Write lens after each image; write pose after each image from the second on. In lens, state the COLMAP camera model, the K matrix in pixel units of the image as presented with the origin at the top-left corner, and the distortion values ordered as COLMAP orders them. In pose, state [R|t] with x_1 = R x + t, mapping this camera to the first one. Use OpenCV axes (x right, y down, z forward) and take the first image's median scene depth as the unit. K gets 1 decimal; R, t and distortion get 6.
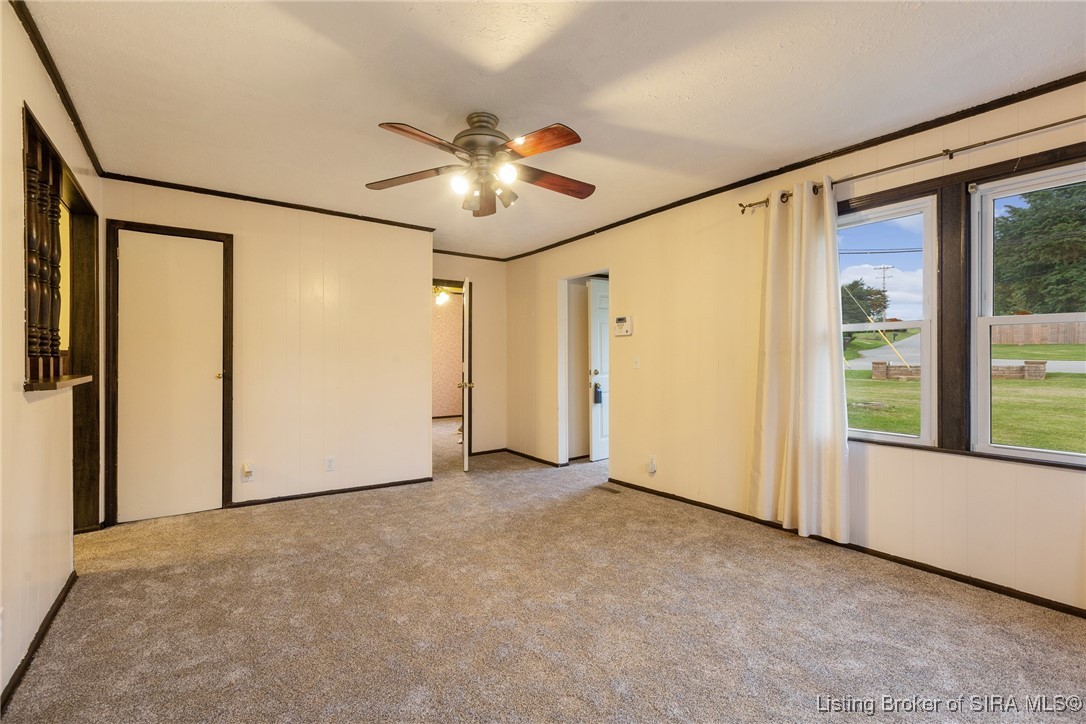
lens RADIAL K [[490.1, 0, 540.7], [0, 490.1, 364.7], [0, 0, 1]] dist [0.001136, -0.000568]
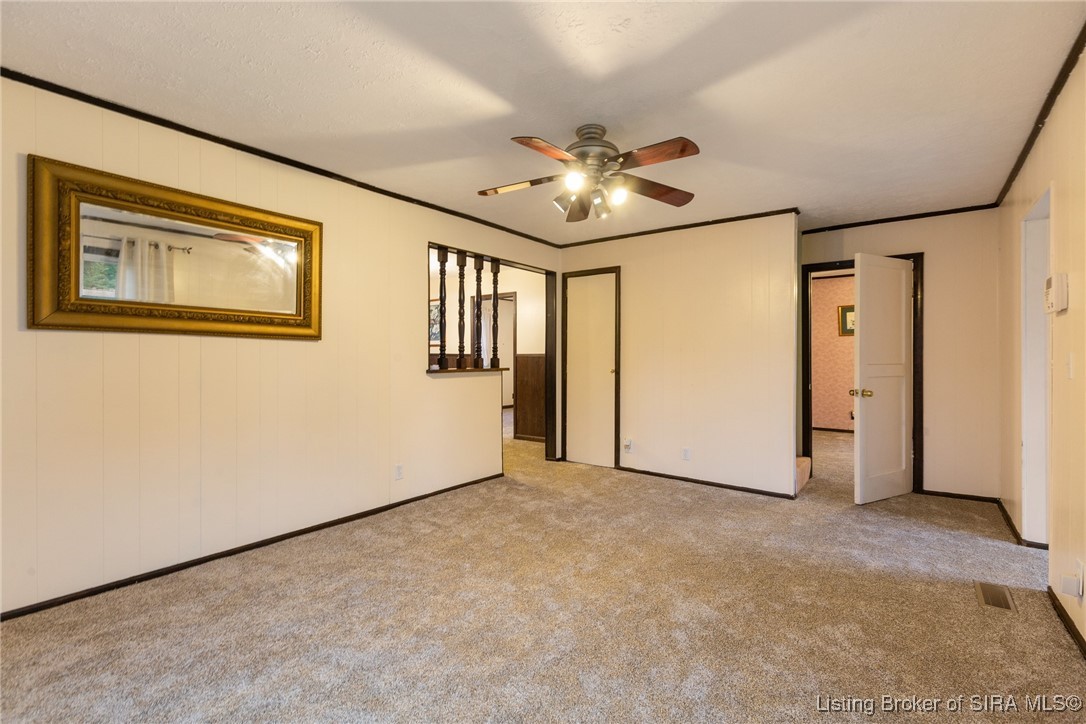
lens RADIAL K [[490.1, 0, 546.8], [0, 490.1, 357.4], [0, 0, 1]] dist [0.001136, -0.000568]
pose [[0.310057, -0.001173, -0.950717, 0.584041], [-0.013616, 0.999891, -0.005674, -0.004496], [0.950620, 0.014704, 0.310008, 0.396793]]
